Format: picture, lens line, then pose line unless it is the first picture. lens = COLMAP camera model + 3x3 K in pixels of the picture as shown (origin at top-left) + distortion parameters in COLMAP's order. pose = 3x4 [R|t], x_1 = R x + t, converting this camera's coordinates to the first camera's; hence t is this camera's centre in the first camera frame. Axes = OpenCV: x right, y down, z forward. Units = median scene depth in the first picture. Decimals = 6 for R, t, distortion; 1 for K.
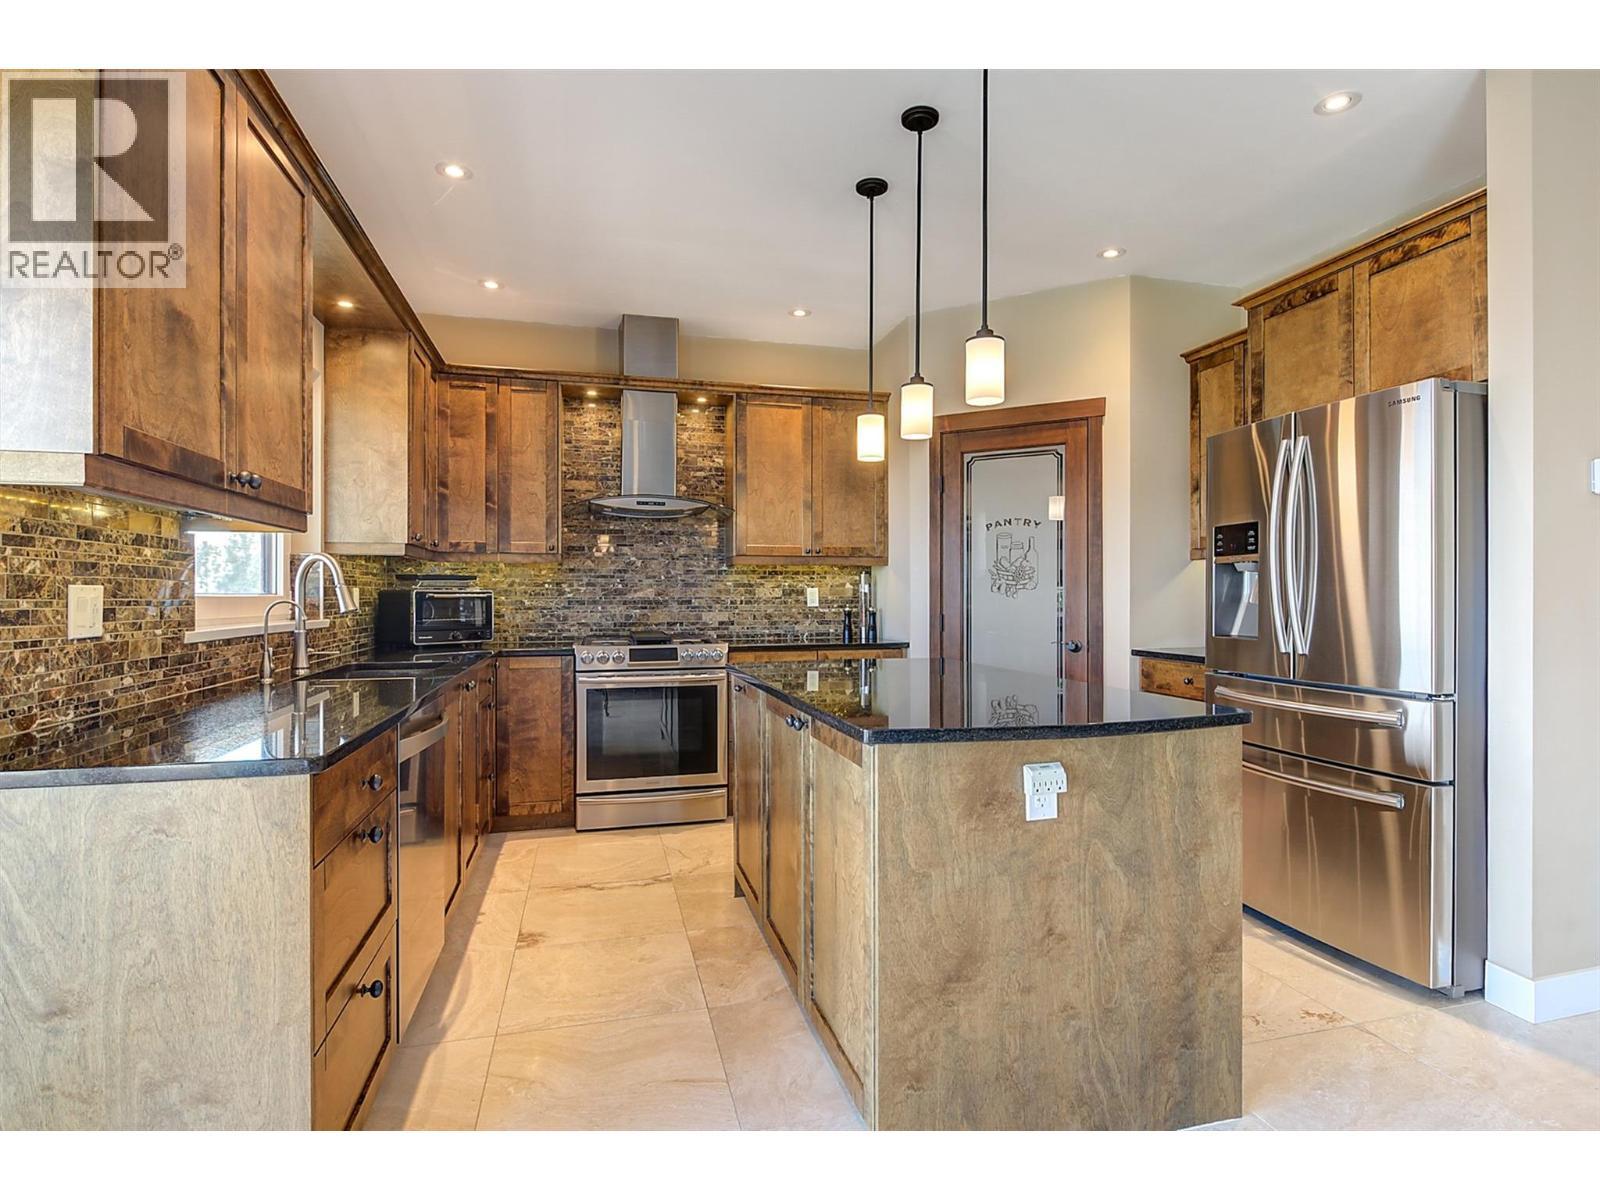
lens RADIAL K [[836.1, 0, 827.4], [0, 836.1, 592.7], [0, 0, 1]] dist [-0.000494, -0.002801]
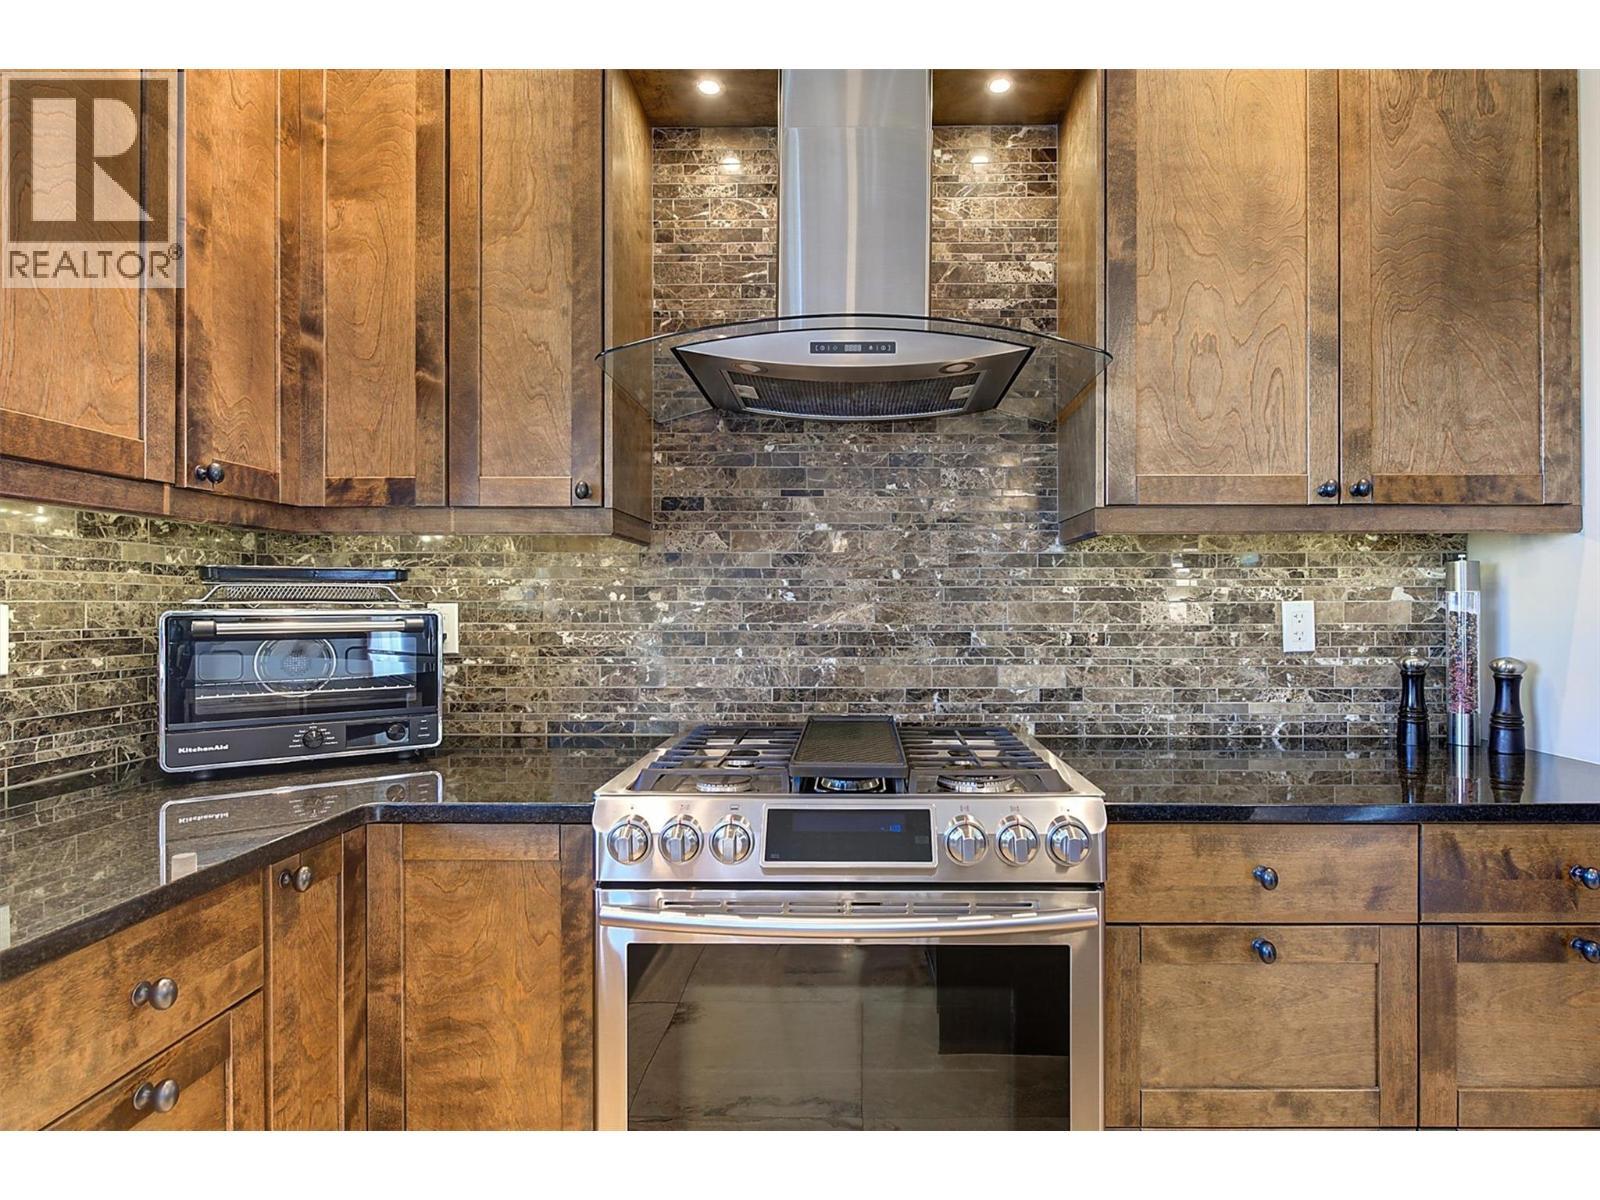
lens RADIAL K [[861.5, 0, 849.6], [0, 861.5, 604.8], [0, 0, 1]] dist [-0.000775, -0.000143]
pose [[0.960339, 0.001047, -0.278833, -0.126103], [-0.000022, 0.999993, 0.003682, -0.006663], [0.278835, -0.003530, 0.960332, 0.723858]]
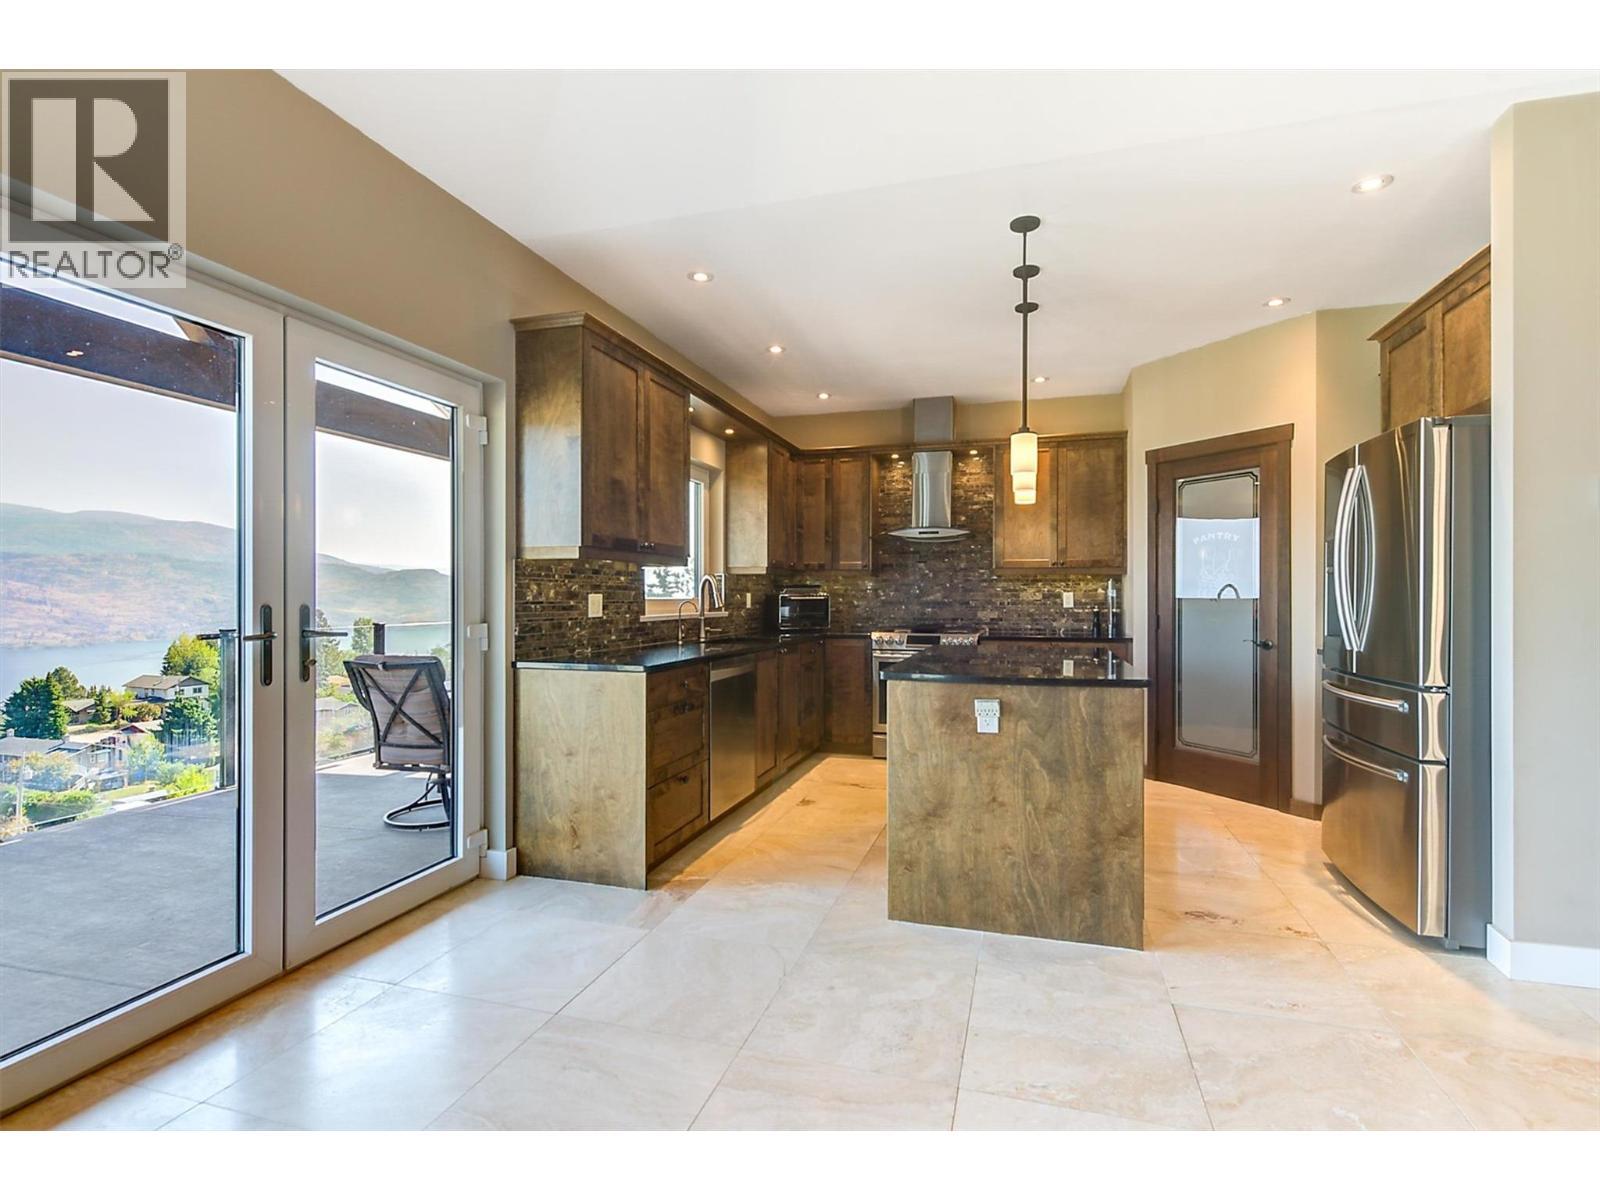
lens RADIAL K [[765.2, 0, 806.1], [0, 765.2, 594.3], [0, 0, 1]] dist [0.003153, 0.000175]
pose [[0.849395, 0.000239, -0.527757, 0.313552], [0.000050, 1.000000, 0.000533, -0.004522], [0.527758, -0.000479, 0.849395, -0.213155]]
